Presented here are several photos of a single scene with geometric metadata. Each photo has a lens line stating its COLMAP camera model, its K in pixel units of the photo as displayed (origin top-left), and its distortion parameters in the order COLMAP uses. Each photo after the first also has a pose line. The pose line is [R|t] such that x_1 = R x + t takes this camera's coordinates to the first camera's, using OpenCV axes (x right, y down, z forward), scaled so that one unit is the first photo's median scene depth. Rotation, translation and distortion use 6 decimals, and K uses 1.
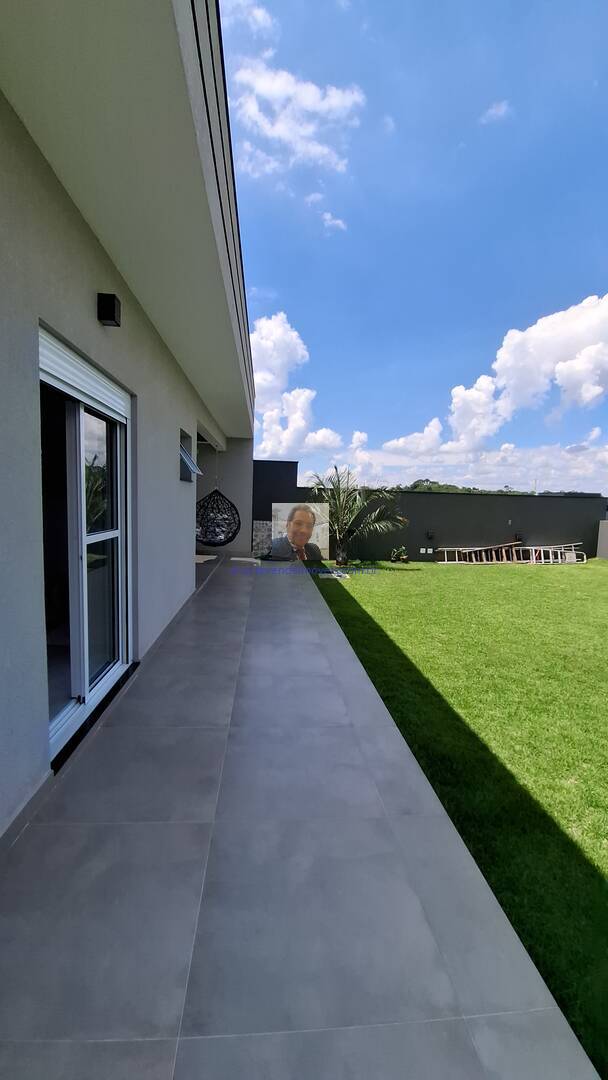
lens RADIAL K [[427.2, 0, 305.1], [0, 427.2, 542.5], [0, 0, 1]] dist [-0.000090, -0.010755]
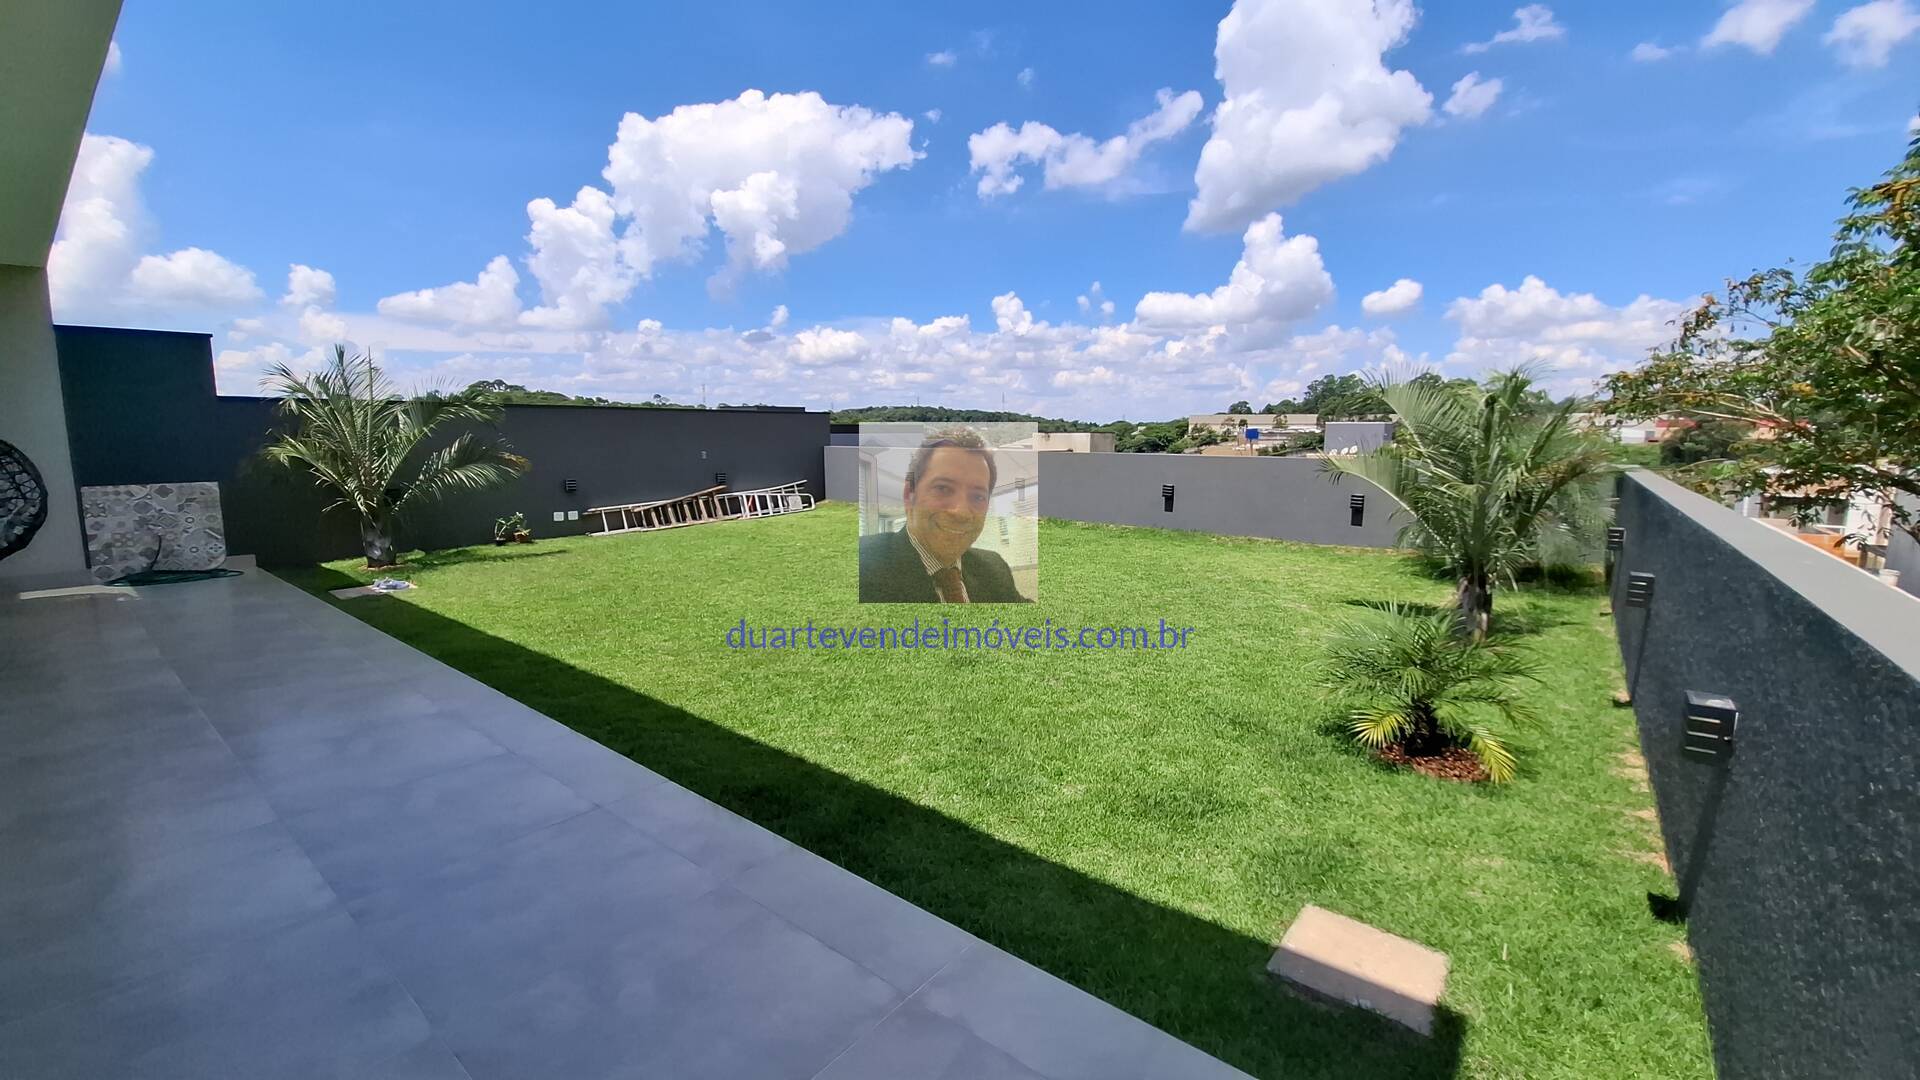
lens RADIAL K [[759.4, 0, 960.0], [0, 759.4, 540.0], [0, 0, 1]] dist [-0.000090, -0.010755]
pose [[0.686159, -0.129155, 0.715894, -0.064817], [0.087813, 0.991622, 0.094734, 0.002271], [-0.722132, -0.002138, 0.691752, -0.021969]]
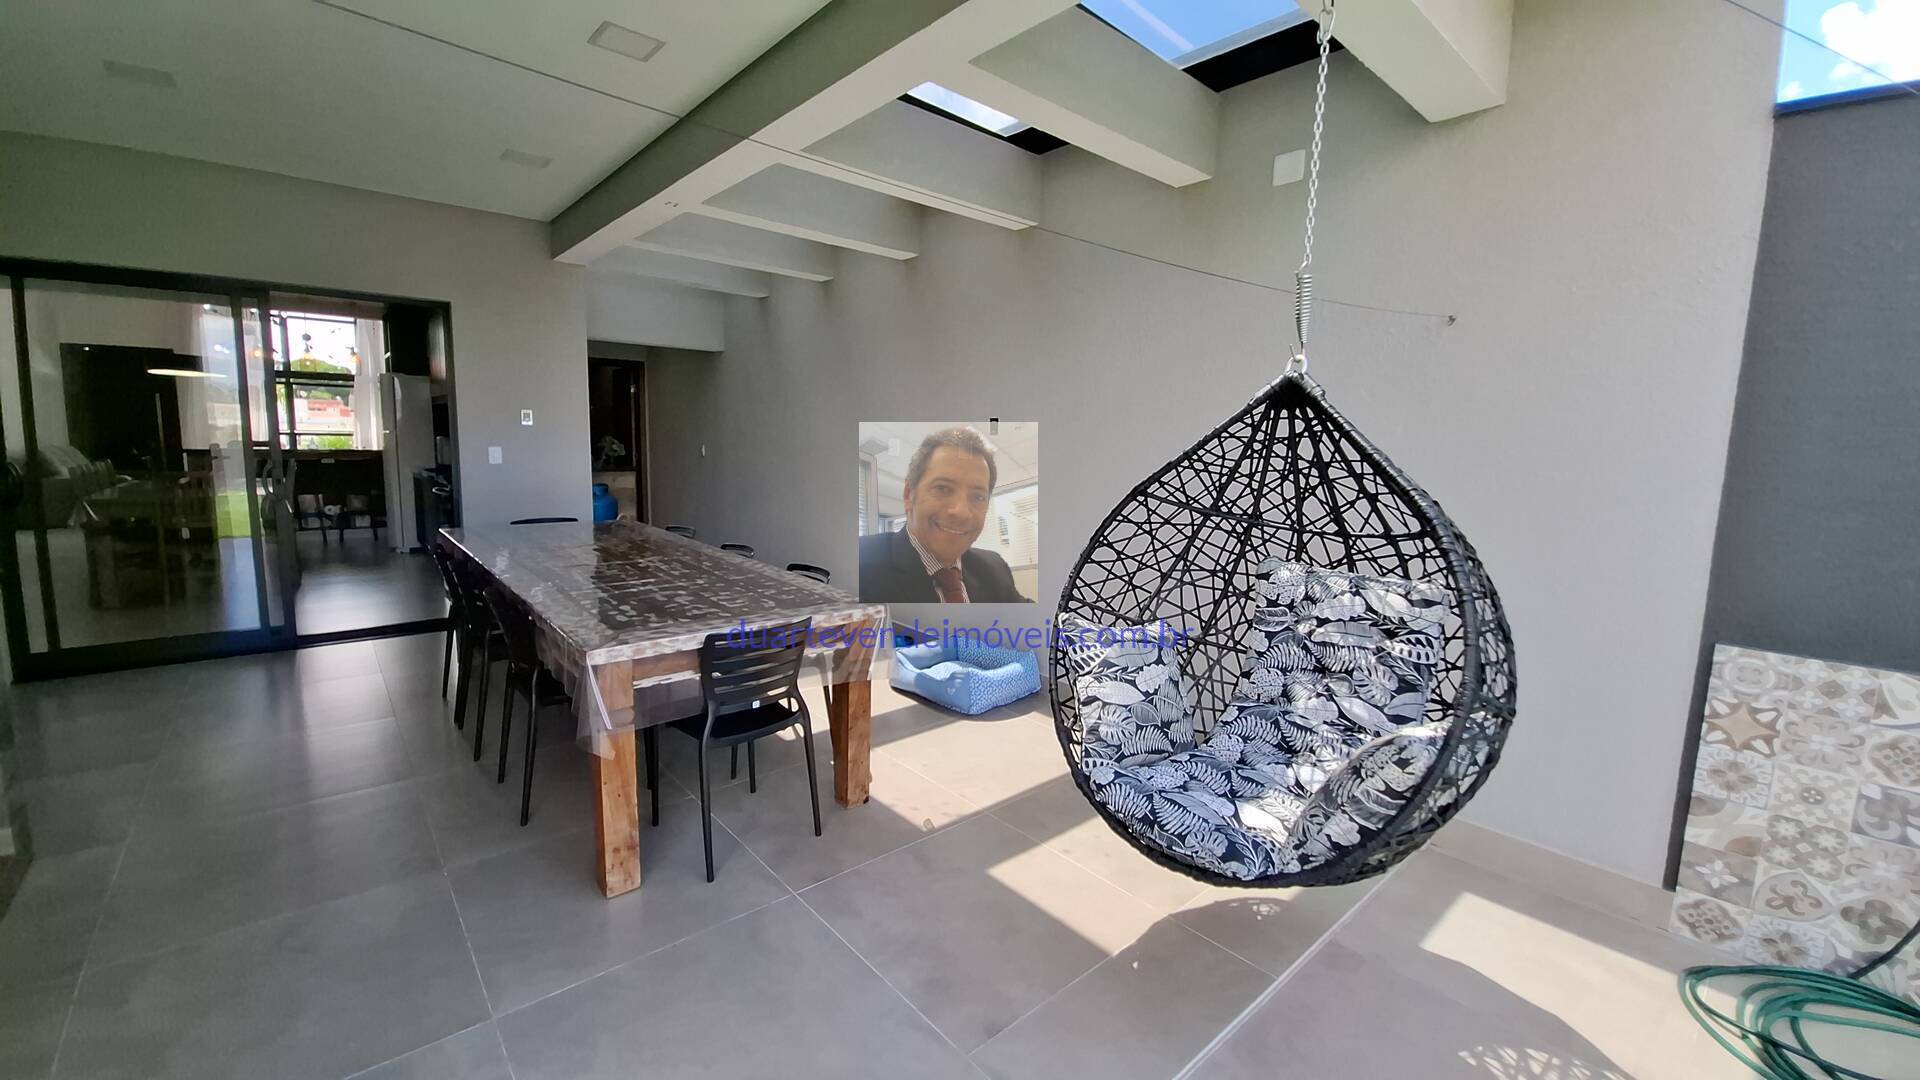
lens RADIAL K [[759.4, 0, 960.0], [0, 759.4, 540.0], [0, 0, 1]] dist [-0.000090, -0.010755]
pose [[0.588369, 0.088001, -0.803790, -0.081931], [-0.082679, 0.995397, 0.048458, -0.073046], [0.804355, 0.037946, 0.592937, 0.718807]]
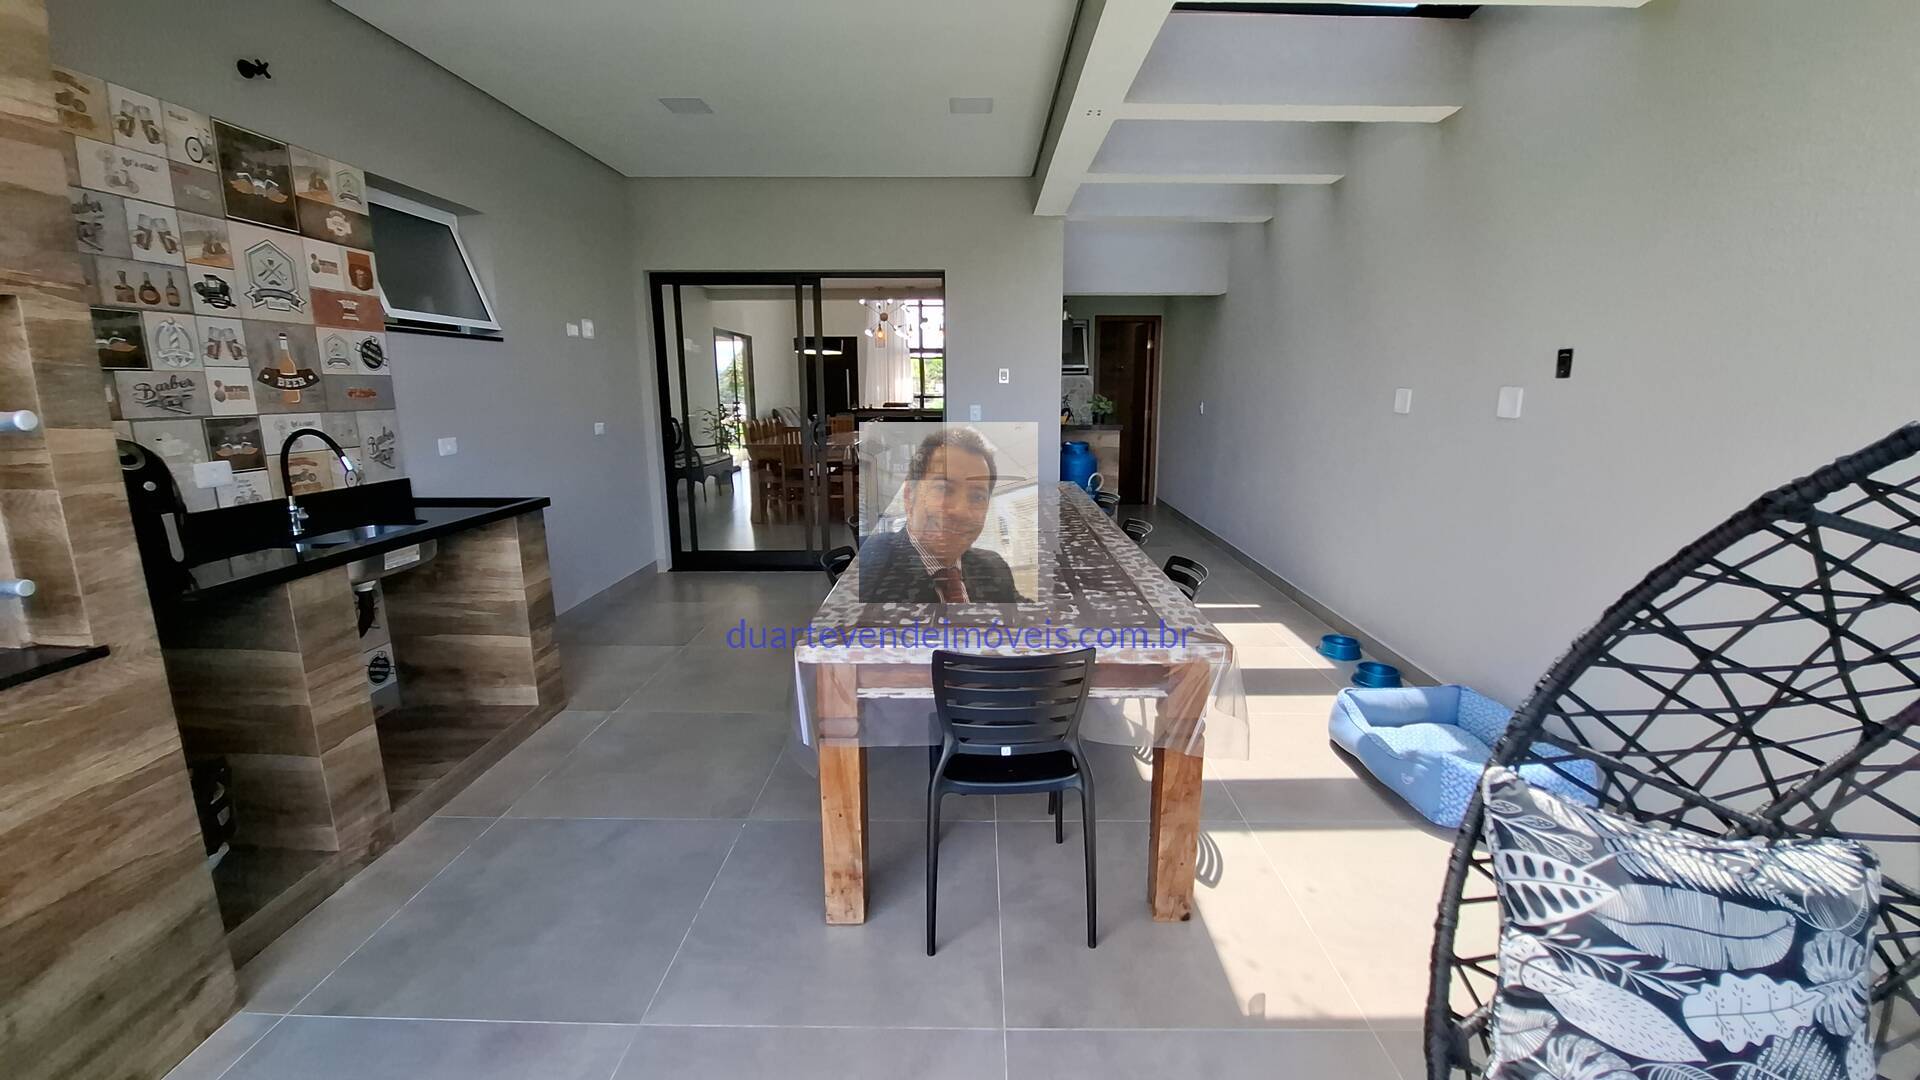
lens RADIAL K [[747.4, 0, 962.7], [0, 747.4, 534.9], [0, 0, 1]] dist [-0.007680, -0.006043]
pose [[-0.102515, 0.156436, -0.982353, -0.144974], [-0.098014, 0.981162, 0.166475, -0.082229], [0.989891, 0.113351, -0.085251, 0.812696]]
